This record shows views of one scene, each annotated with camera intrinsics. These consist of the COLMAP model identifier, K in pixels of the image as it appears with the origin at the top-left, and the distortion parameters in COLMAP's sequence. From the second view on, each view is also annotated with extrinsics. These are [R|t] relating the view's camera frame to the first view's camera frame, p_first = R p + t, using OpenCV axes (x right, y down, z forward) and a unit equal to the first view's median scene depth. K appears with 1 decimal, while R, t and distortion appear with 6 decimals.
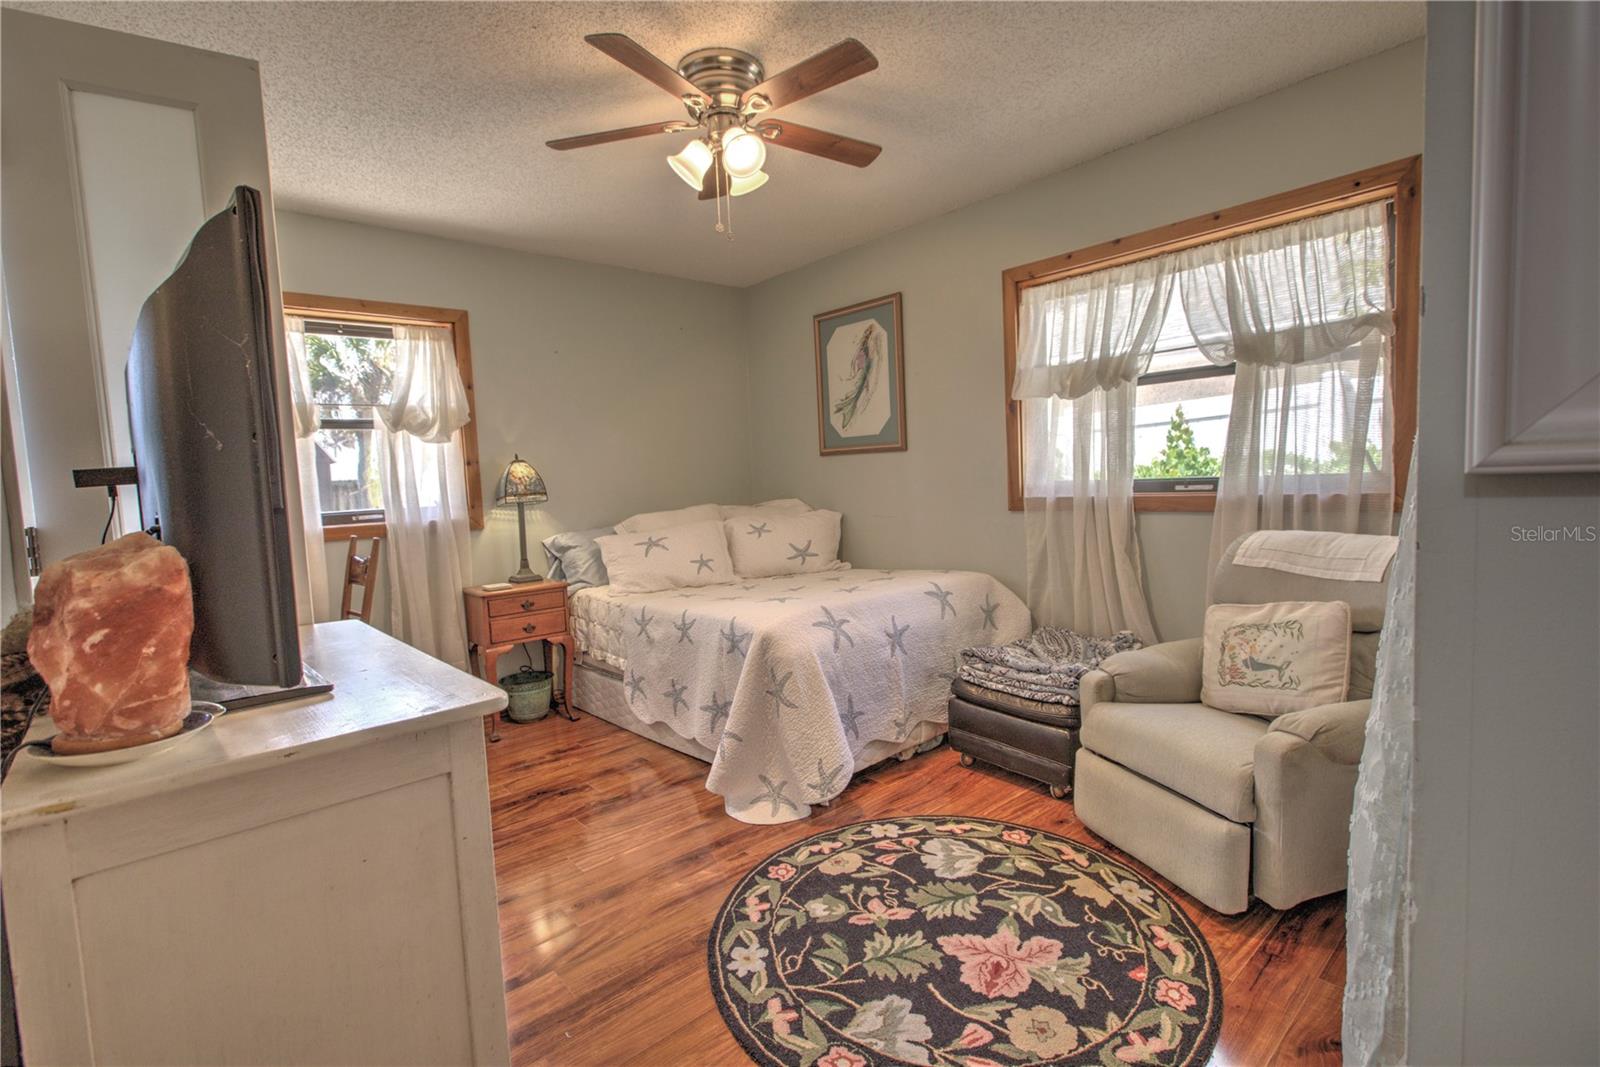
lens RADIAL K [[724.8, 0, 803.3], [0, 724.8, 529.4], [0, 0, 1]] dist [-0.013288, 0.005753]
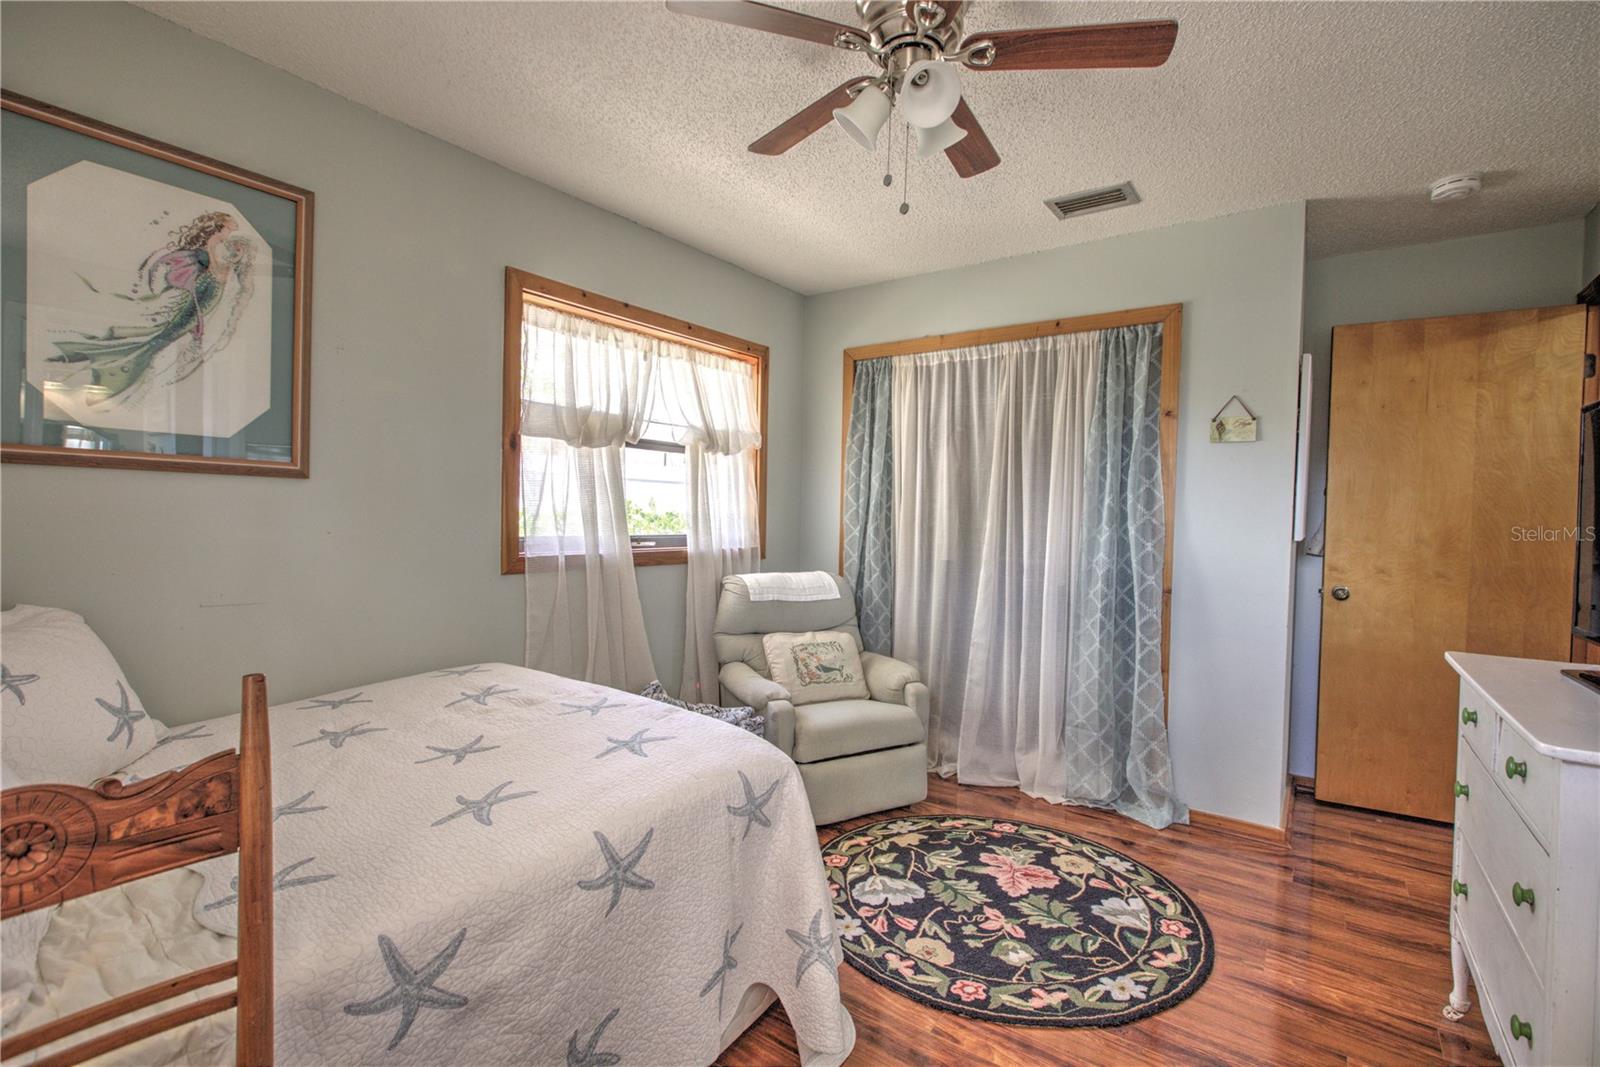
lens RADIAL K [[724.8, 0, 803.3], [0, 724.8, 529.4], [0, 0, 1]] dist [-0.013288, 0.005753]
pose [[-0.211986, 0.020850, 0.977050, -0.924523], [0.061347, 0.998085, -0.007988, -0.085462], [-0.975345, 0.058246, -0.212859, 1.485098]]
